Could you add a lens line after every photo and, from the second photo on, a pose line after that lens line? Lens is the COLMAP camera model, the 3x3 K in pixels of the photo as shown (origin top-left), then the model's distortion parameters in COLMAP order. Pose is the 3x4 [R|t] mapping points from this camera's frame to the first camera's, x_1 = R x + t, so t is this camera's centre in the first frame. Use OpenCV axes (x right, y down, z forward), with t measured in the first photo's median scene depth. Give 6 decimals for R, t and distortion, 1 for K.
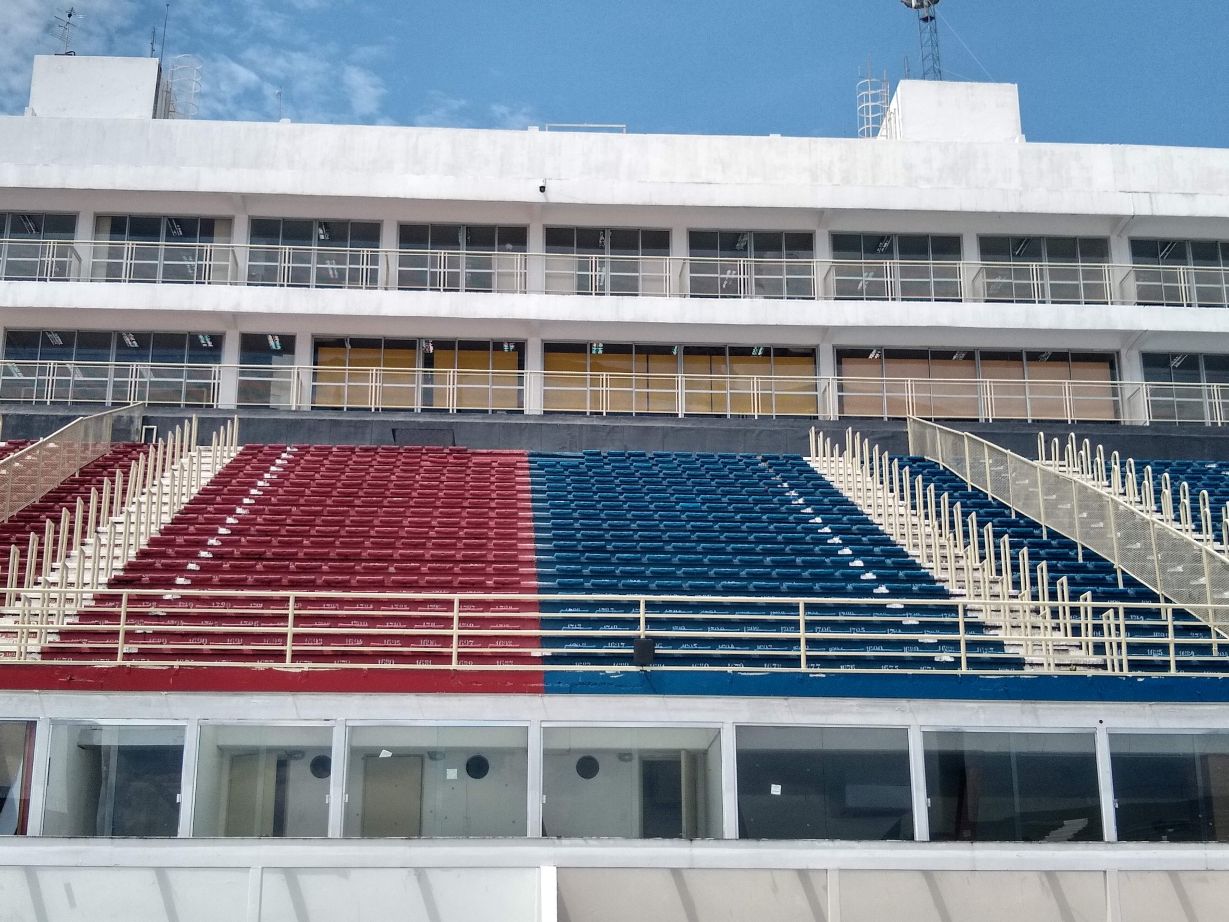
lens RADIAL K [[2168.1, 0, 614.5], [0, 2168.1, 461.0], [0, 0, 1]] dist [0.402341, -3.316122]
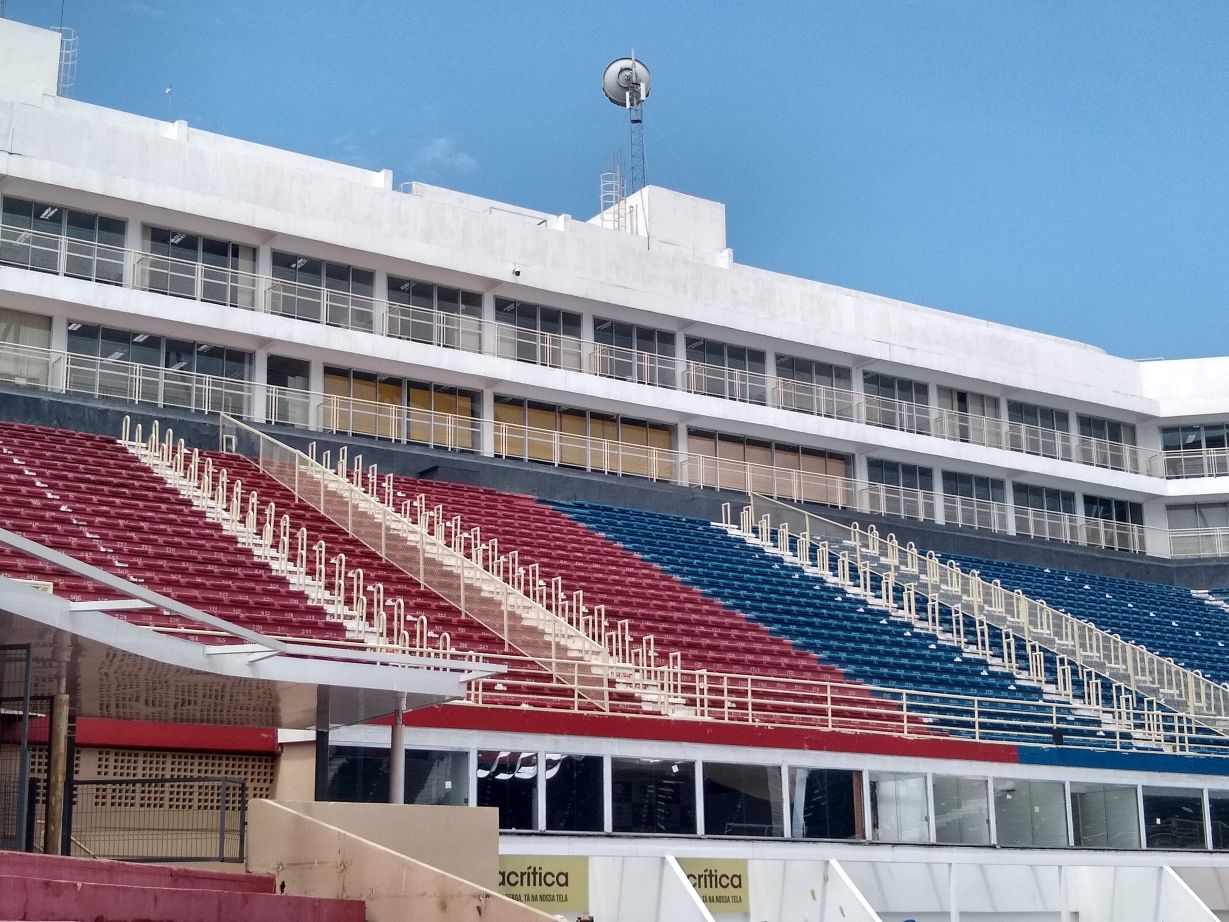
lens RADIAL K [[2168.1, 0, 614.5], [0, 2168.1, 461.0], [0, 0, 1]] dist [0.402341, -3.316122]
pose [[0.821215, 0.105815, 0.560722, -0.625229], [-0.119010, 0.992807, -0.013056, -0.011378], [-0.558071, -0.056009, 0.827901, -0.017441]]
